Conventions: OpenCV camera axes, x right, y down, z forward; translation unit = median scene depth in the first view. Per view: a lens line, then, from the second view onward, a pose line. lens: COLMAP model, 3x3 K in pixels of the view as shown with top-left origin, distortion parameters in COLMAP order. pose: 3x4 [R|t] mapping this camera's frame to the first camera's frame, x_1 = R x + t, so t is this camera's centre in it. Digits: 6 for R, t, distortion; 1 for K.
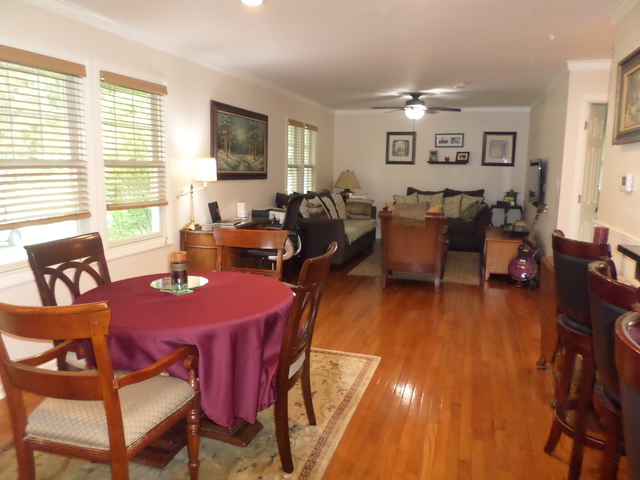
lens RADIAL K [[501.9, 0, 320.0], [0, 501.9, 240.0], [0, 0, 1]] dist [-0.000718, 0.001446]
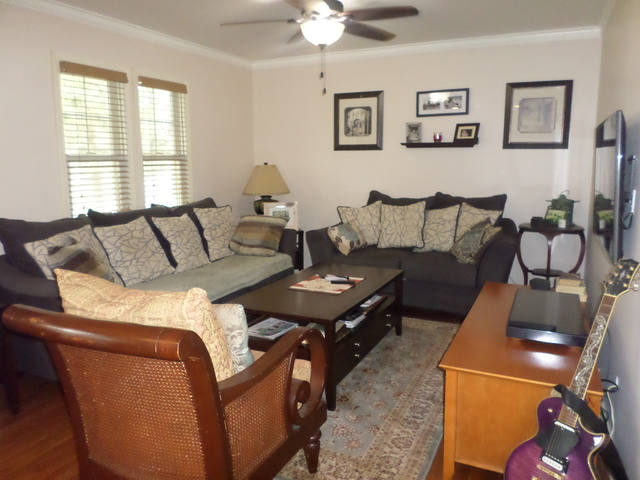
lens RADIAL K [[494.2, 0, 318.0], [0, 494.2, 236.7], [0, 0, 1]] dist [0.002164, 0.003595]
pose [[0.989495, -0.000511, -0.144566, 0.204111], [0.002823, 0.999871, 0.015783, -0.064447], [0.144540, -0.016025, 0.989369, 0.457309]]
